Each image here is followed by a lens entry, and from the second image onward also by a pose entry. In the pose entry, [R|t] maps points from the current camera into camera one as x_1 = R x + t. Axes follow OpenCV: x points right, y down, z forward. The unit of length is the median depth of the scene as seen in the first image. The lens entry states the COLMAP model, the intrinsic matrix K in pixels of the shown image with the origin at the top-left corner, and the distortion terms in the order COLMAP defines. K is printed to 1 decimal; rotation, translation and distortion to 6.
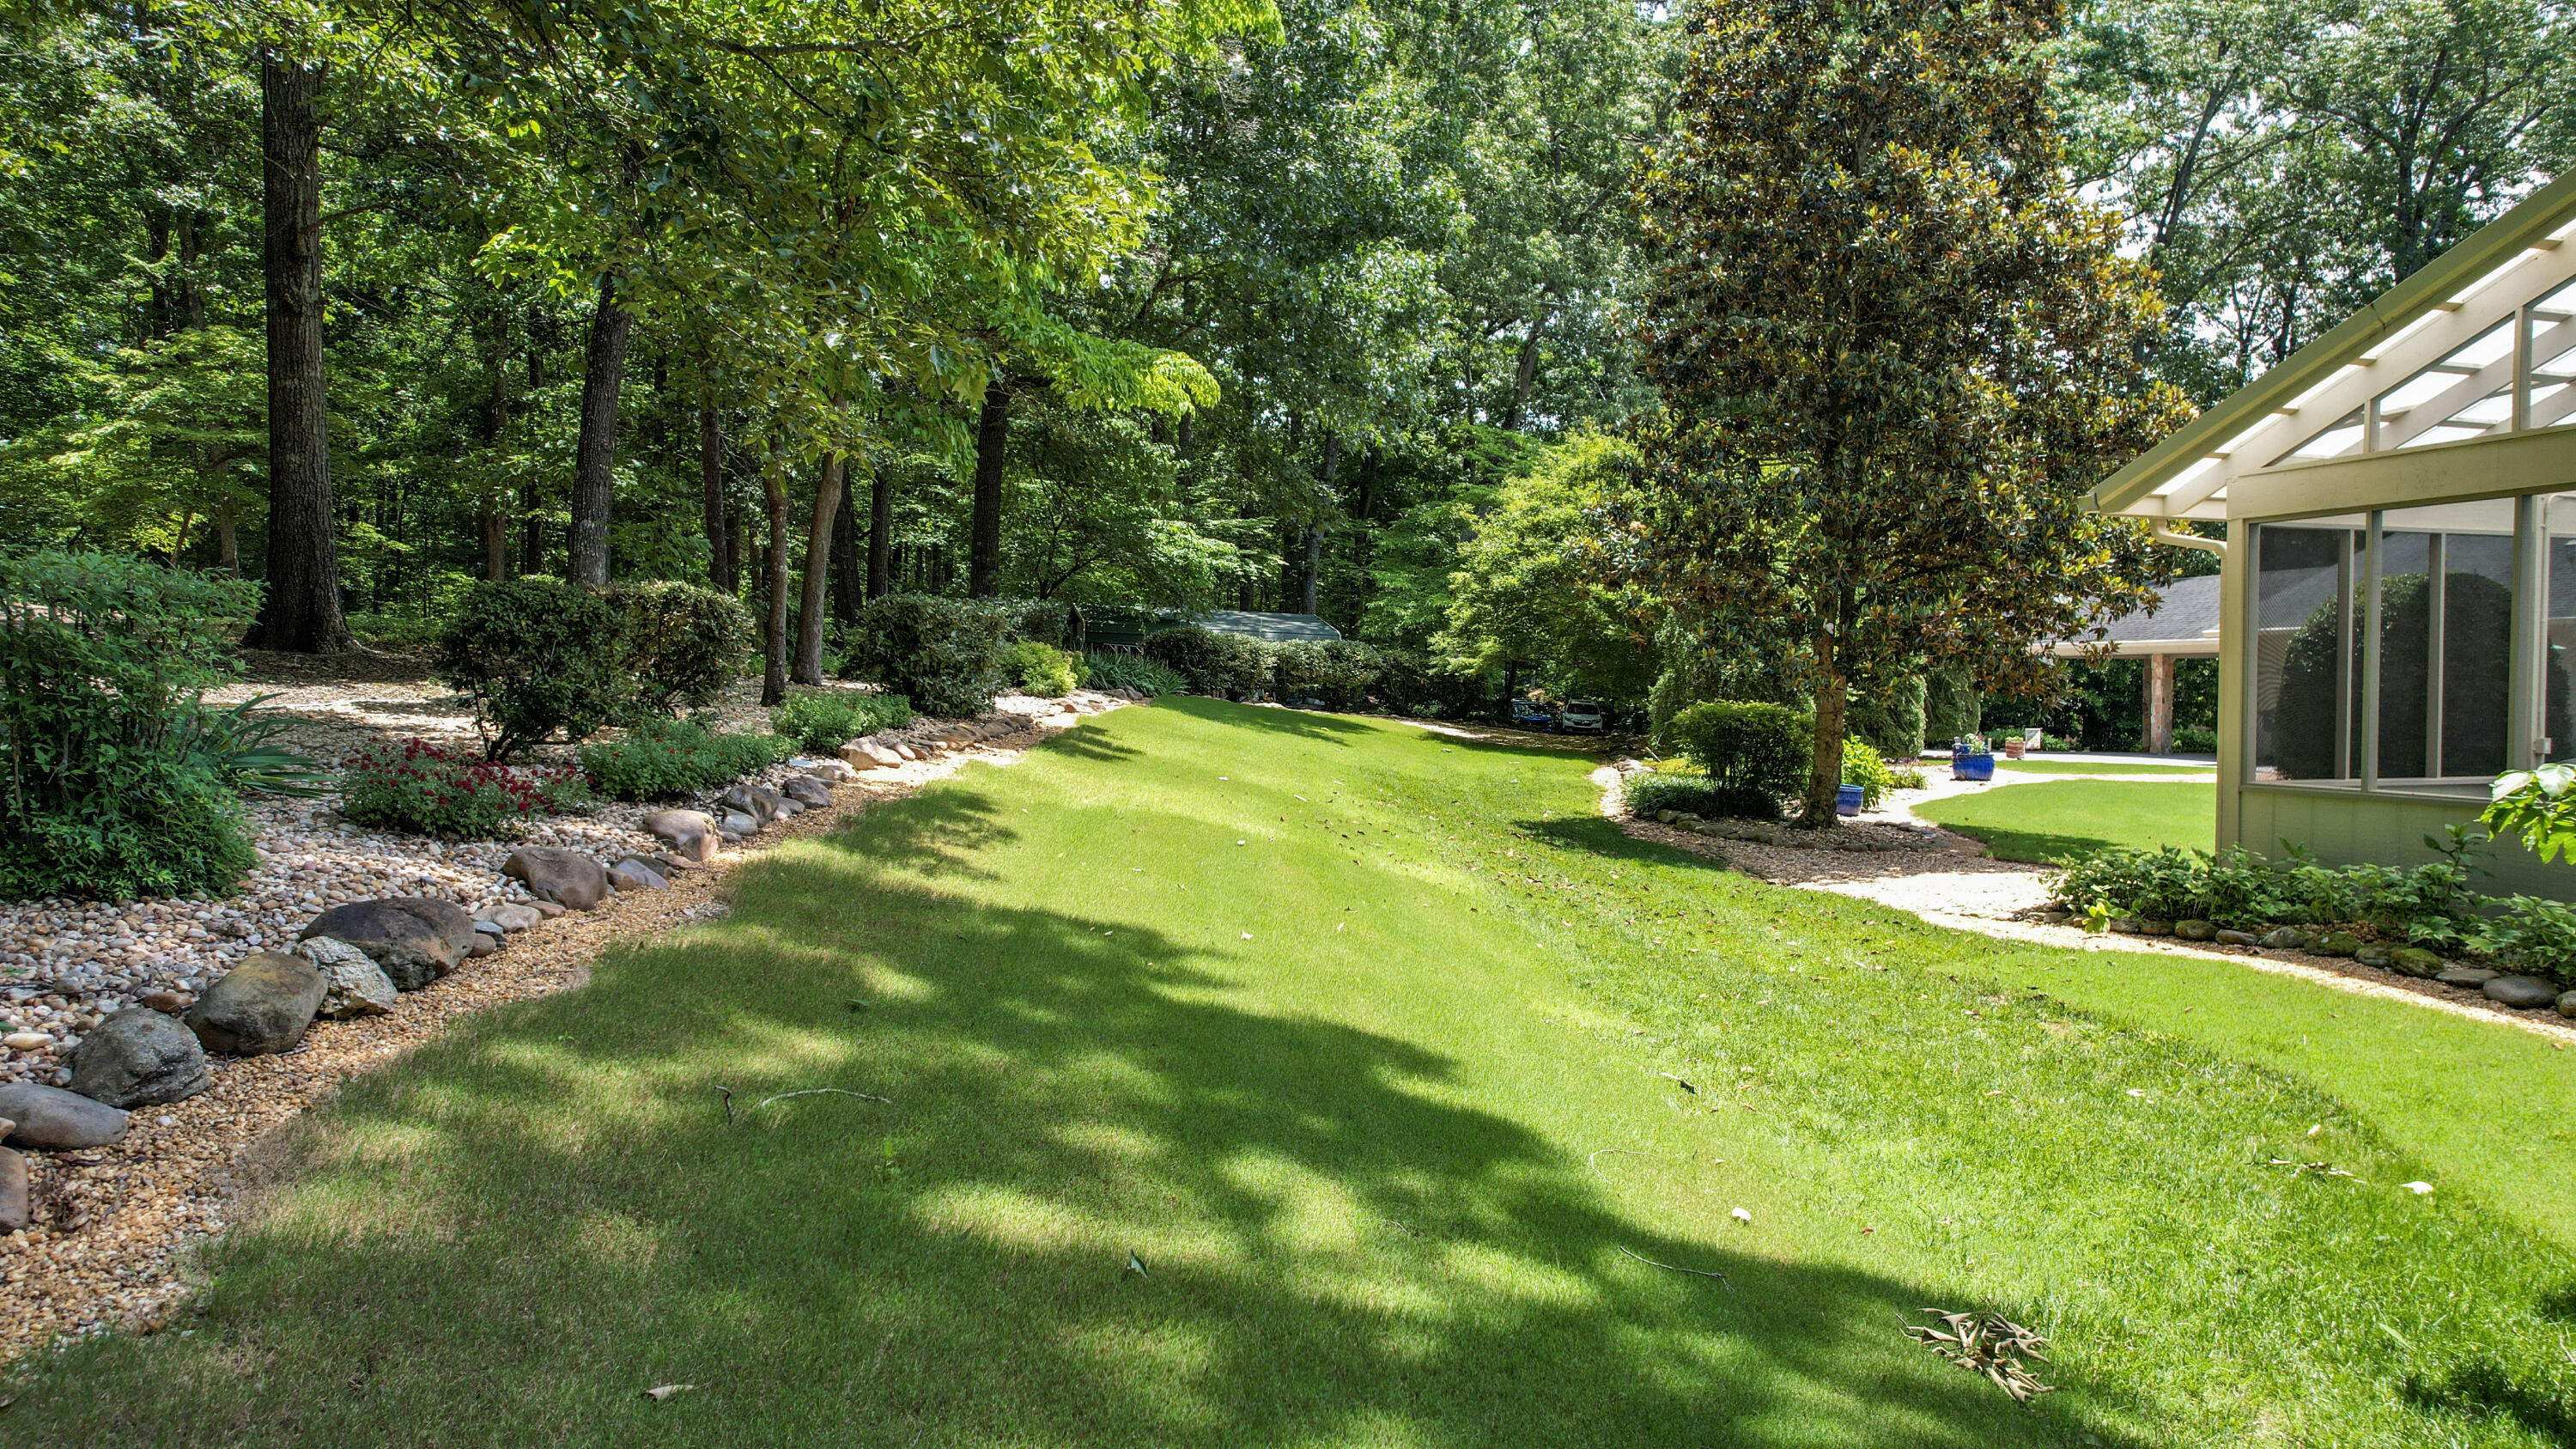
lens RADIAL K [[1644.5, 0, 1282.1], [0, 1644.5, 731.0], [0, 0, 1]] dist [-0.082440, 0.079299]
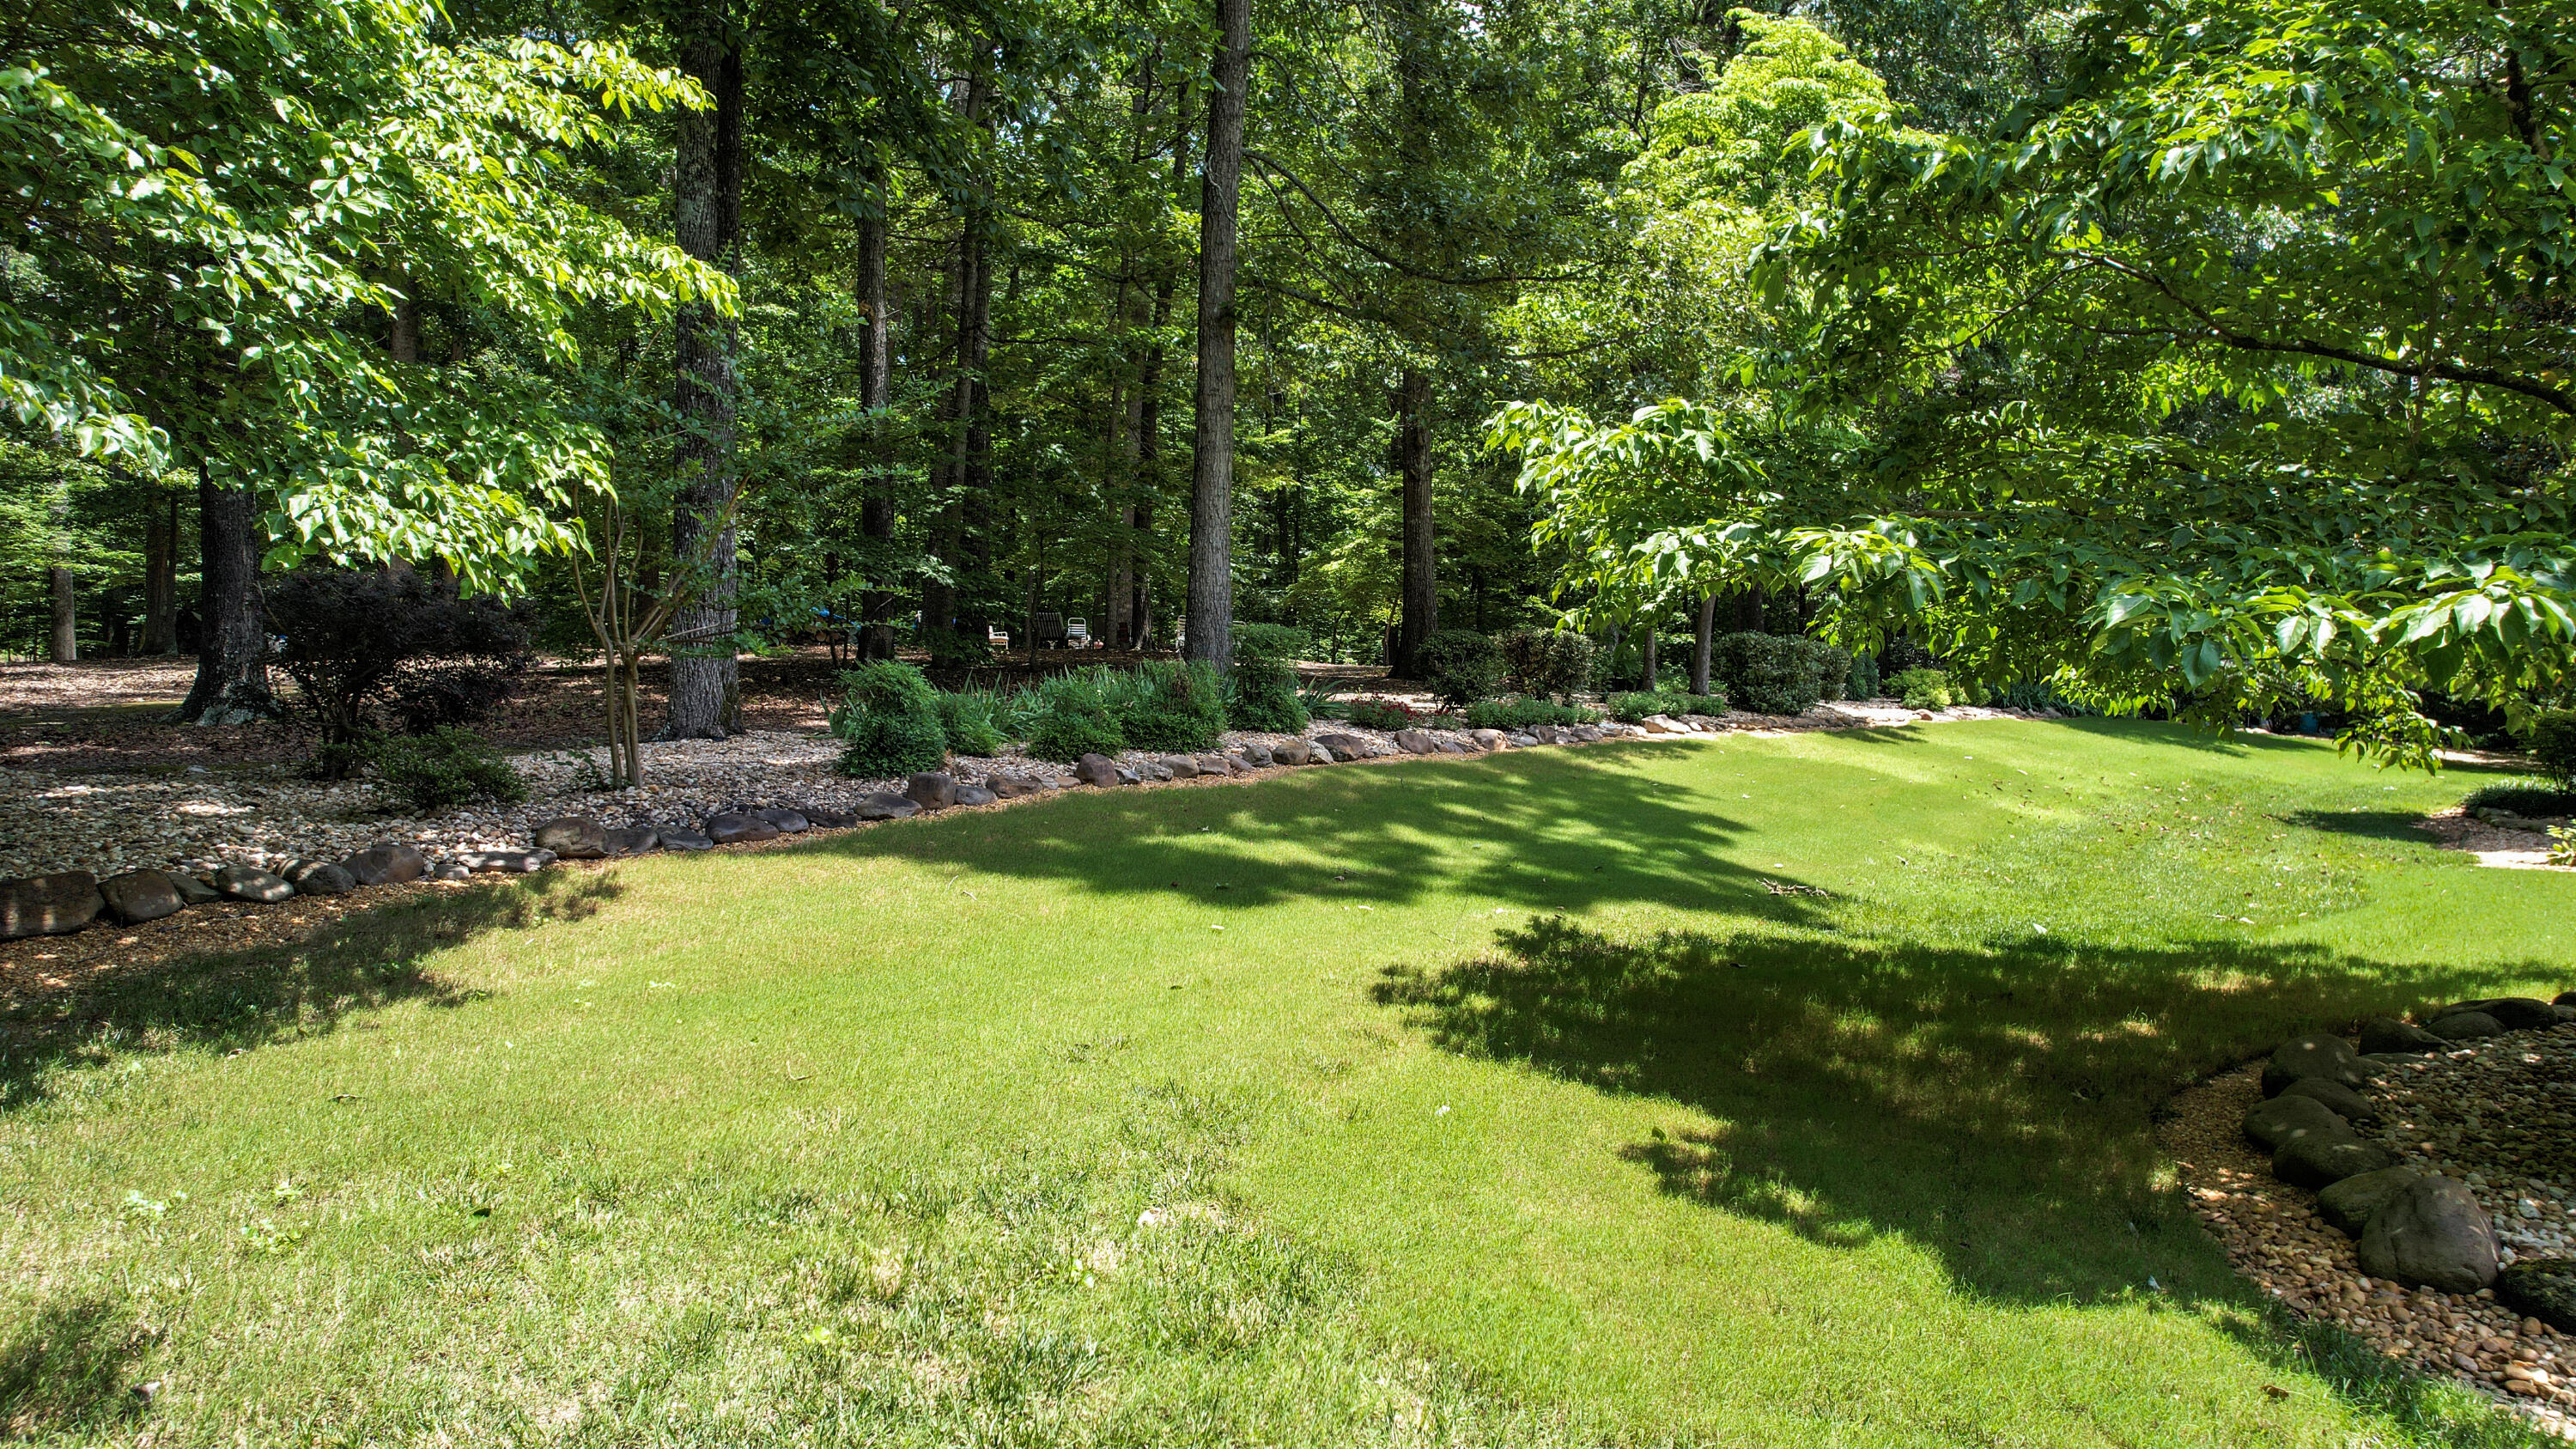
lens RADIAL K [[1644.5, 0, 1282.1], [0, 1644.5, 731.0], [0, 0, 1]] dist [-0.082440, 0.079299]
pose [[0.769623, -0.002103, -0.638495, 0.269014], [-0.019191, 0.999467, -0.026424, 0.036752], [0.638210, 0.032590, 0.769172, -0.289113]]
